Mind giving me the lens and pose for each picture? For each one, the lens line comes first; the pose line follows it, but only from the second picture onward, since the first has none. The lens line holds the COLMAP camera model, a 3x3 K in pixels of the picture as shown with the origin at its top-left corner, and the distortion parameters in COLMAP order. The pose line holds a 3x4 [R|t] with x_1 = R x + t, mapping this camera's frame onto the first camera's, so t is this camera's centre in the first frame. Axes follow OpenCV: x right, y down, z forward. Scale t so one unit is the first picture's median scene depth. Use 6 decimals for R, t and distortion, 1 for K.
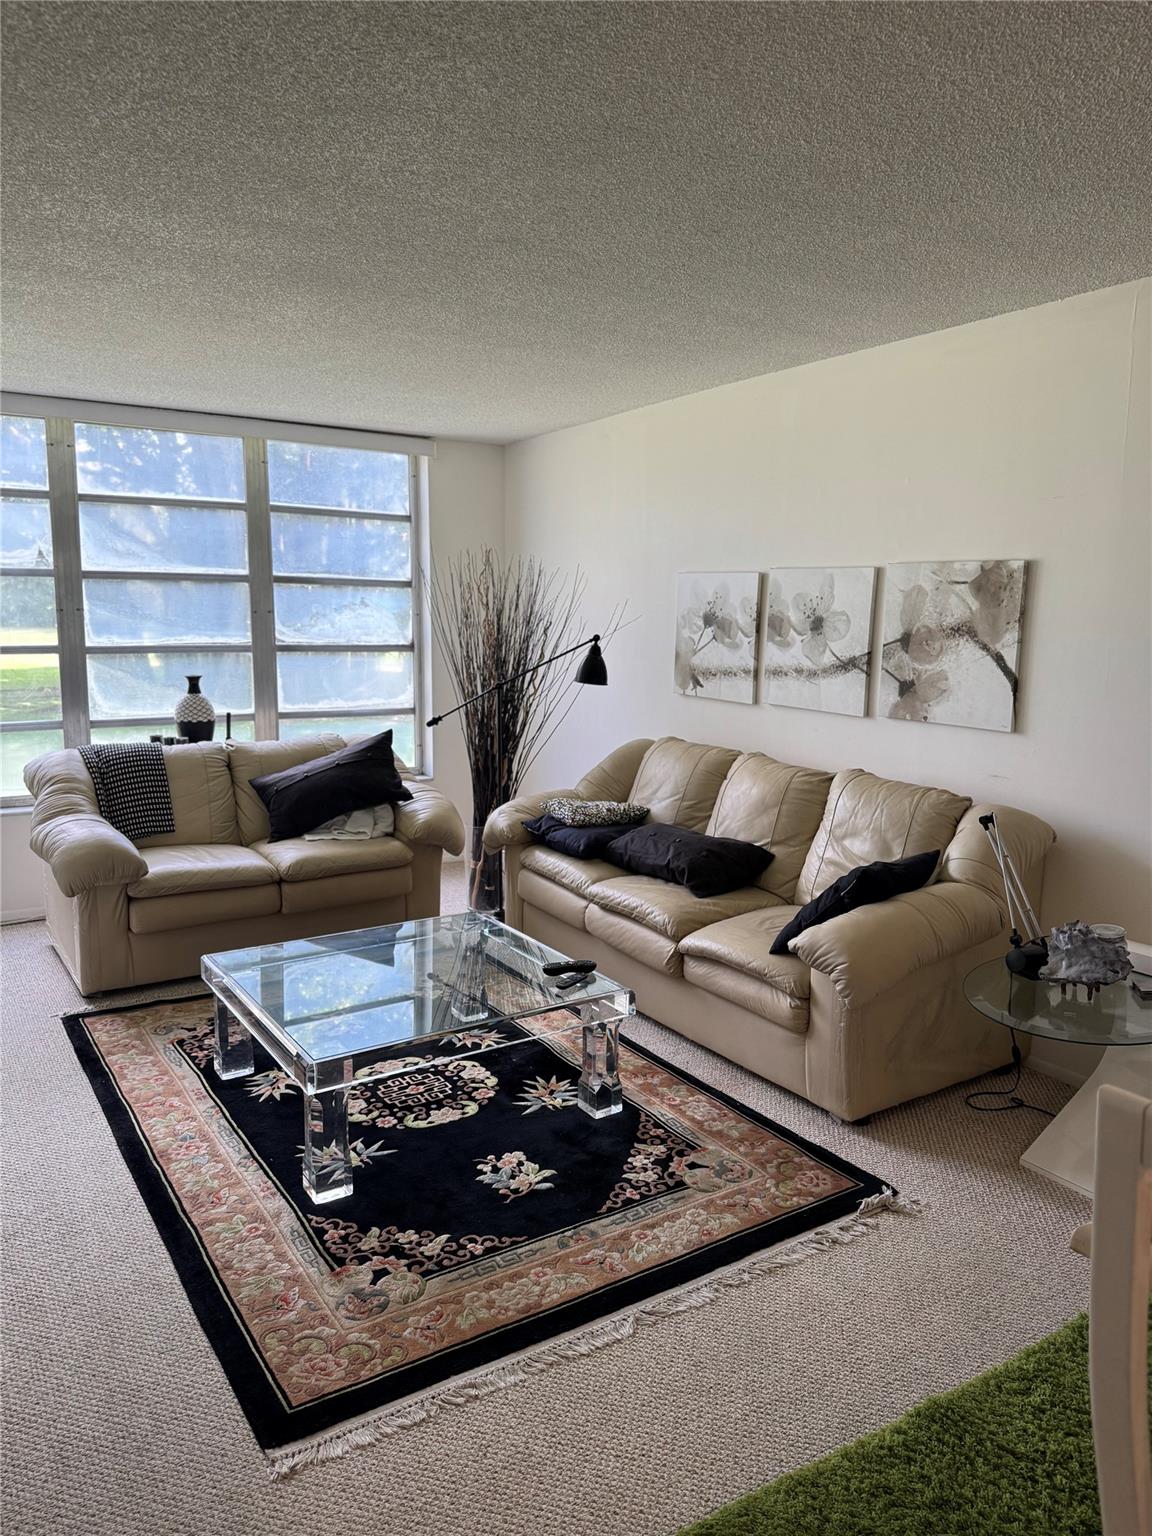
lens RADIAL K [[1077.6, 0, 576.0], [0, 1077.6, 768.0], [0, 0, 1]] dist [-0.007135, -0.002927]
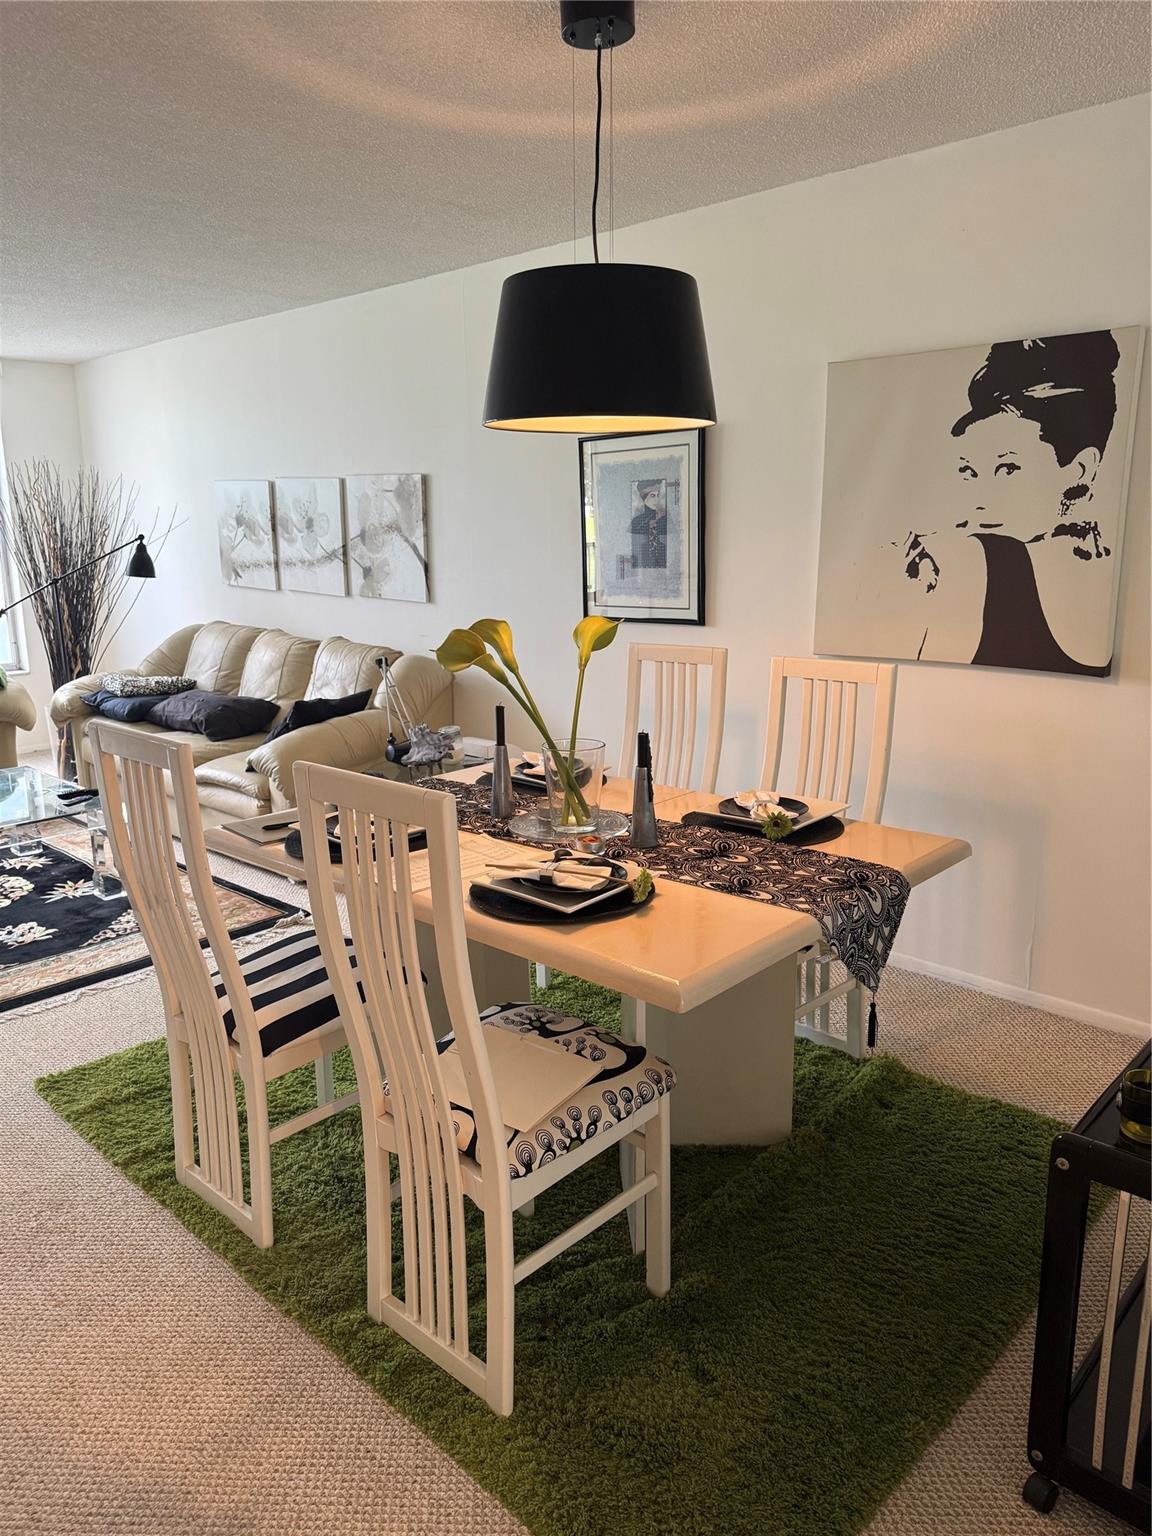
lens RADIAL K [[1073.3, 0, 633.7], [0, 1073.3, 772.0], [0, 0, 1]] dist [0.093974, -0.234975]
pose [[0.956069, -0.071131, 0.284382, 0.215894], [0.045813, 0.994450, 0.094717, 0.055691], [-0.289541, -0.077528, 0.954021, -0.358964]]
